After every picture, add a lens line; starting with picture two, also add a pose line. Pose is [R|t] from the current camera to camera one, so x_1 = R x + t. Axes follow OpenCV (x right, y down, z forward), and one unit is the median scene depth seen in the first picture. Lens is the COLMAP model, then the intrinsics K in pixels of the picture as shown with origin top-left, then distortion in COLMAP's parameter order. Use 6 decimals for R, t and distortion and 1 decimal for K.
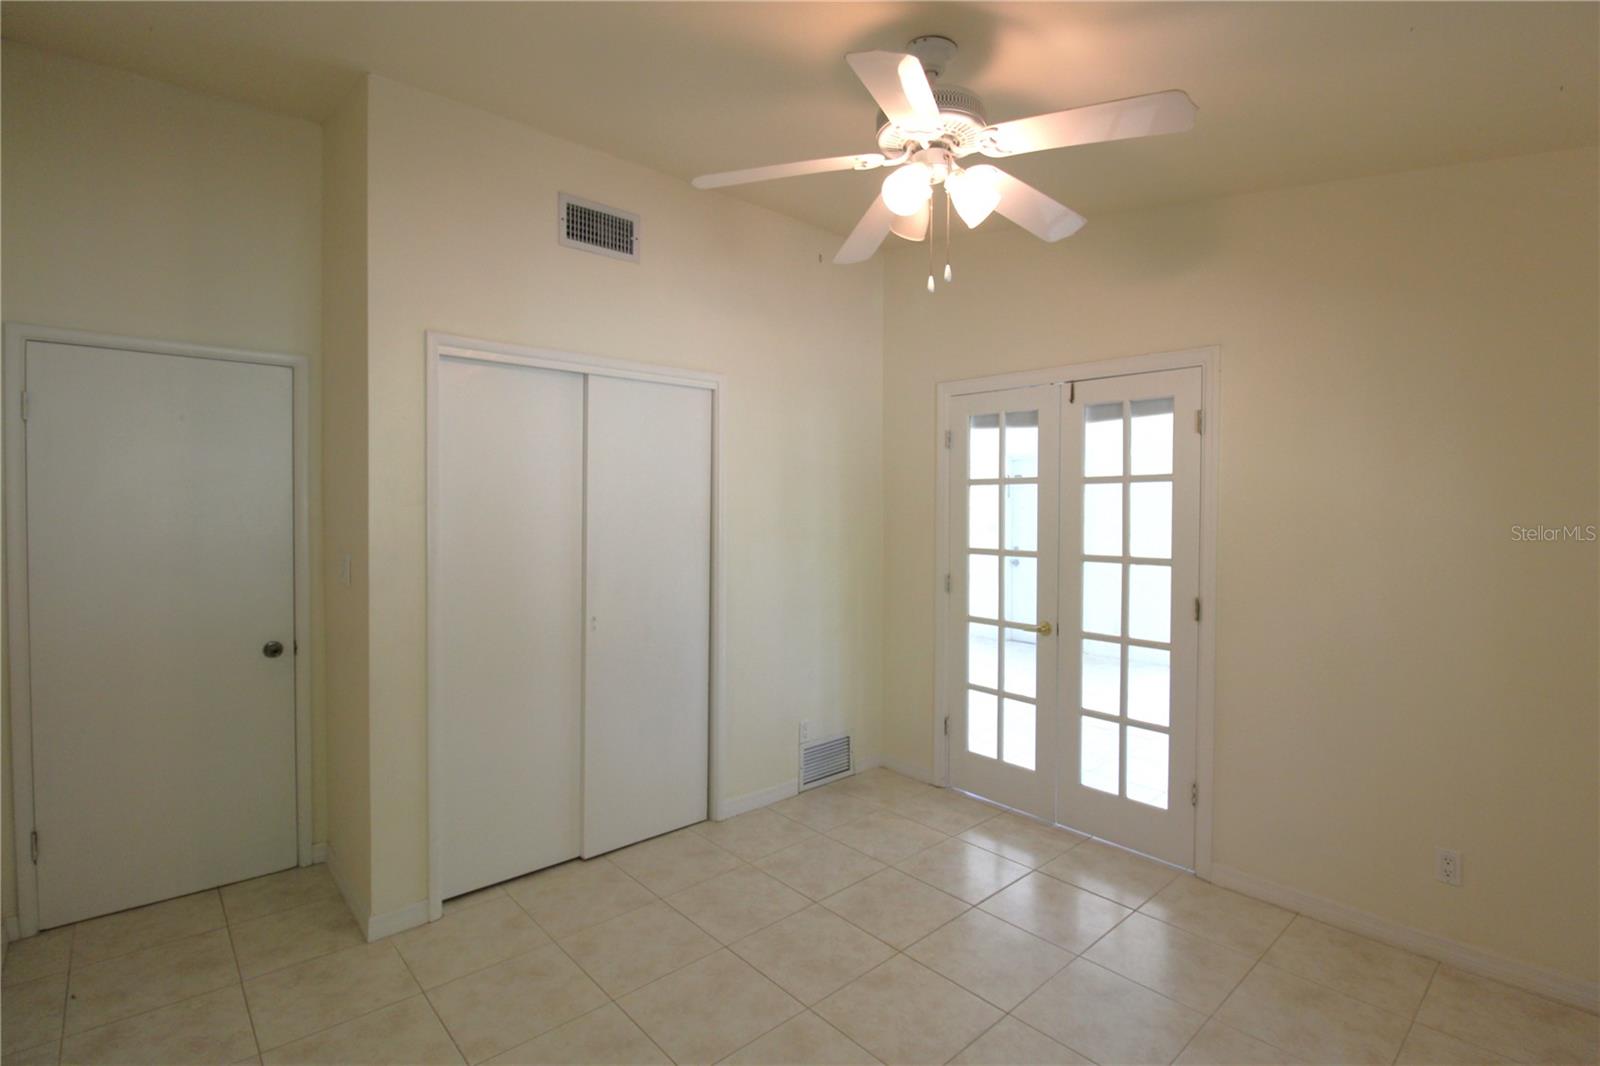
lens RADIAL K [[750.3, 0, 811.5], [0, 750.3, 524.9], [0, 0, 1]] dist [-0.001029, -0.011844]
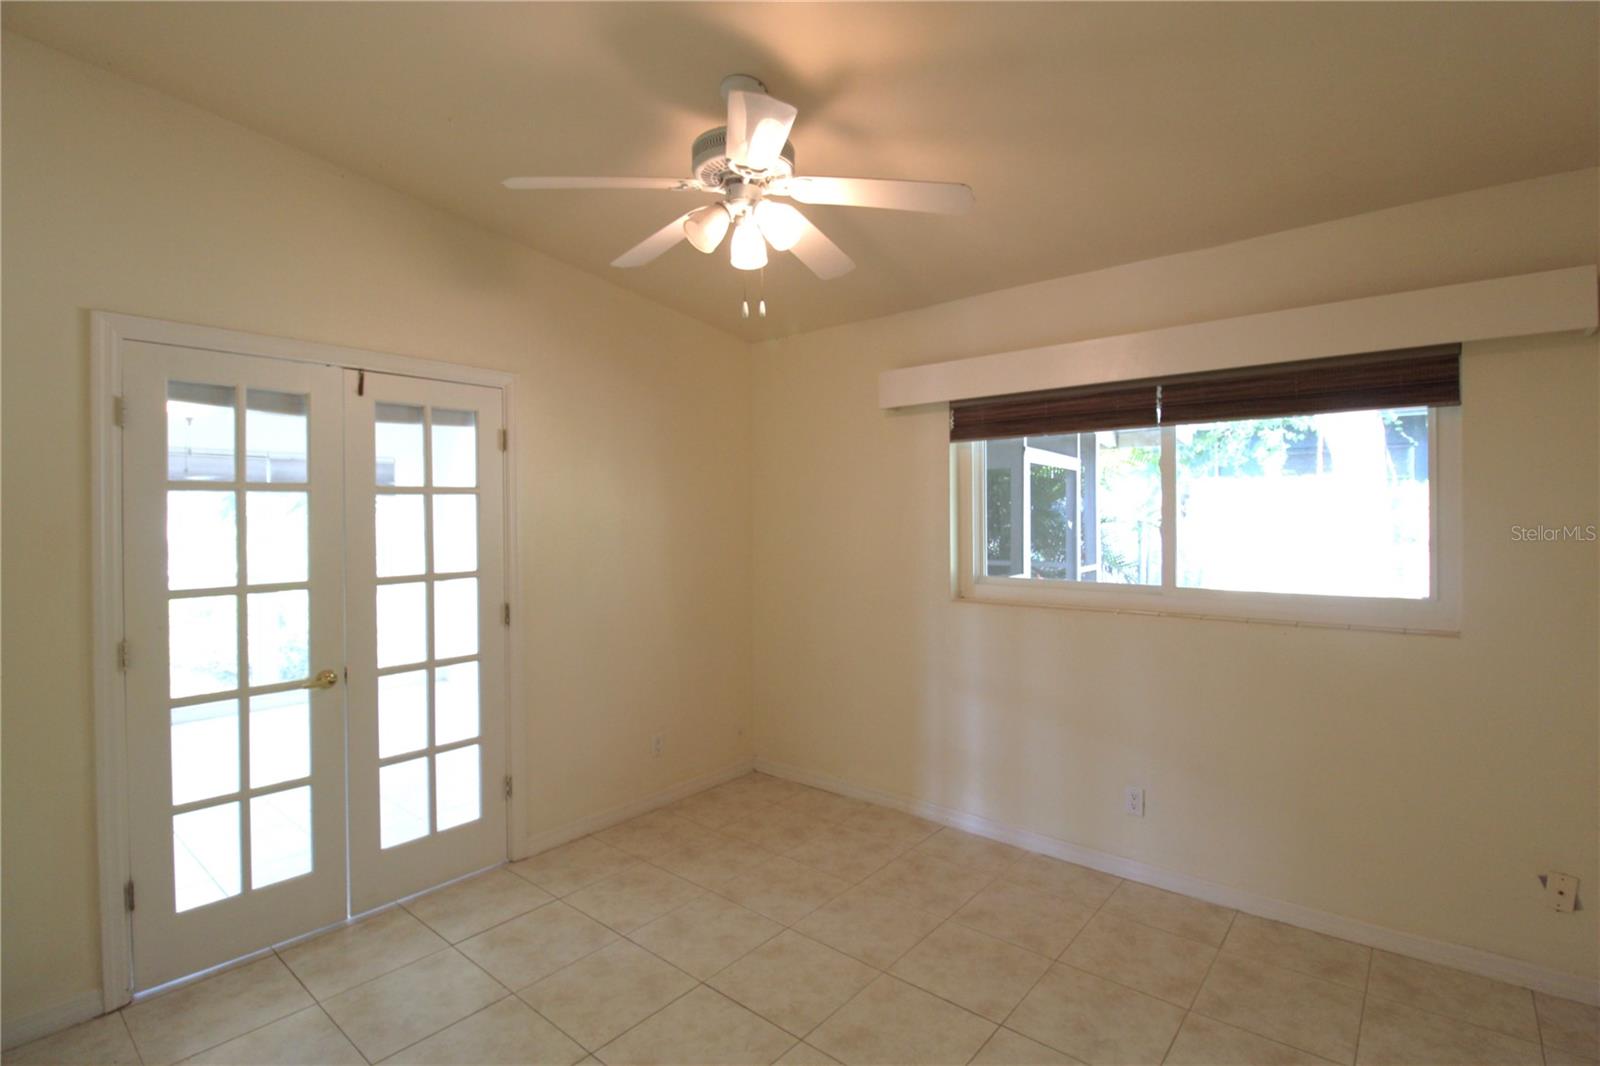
lens RADIAL K [[750.3, 0, 807.8], [0, 750.3, 523.5], [0, 0, 1]] dist [-0.001029, -0.011844]
pose [[-0.127106, -0.017807, 0.991729, -0.534950], [0.034806, 0.999143, 0.022401, -0.023363], [-0.991278, 0.037365, -0.126377, 0.622085]]
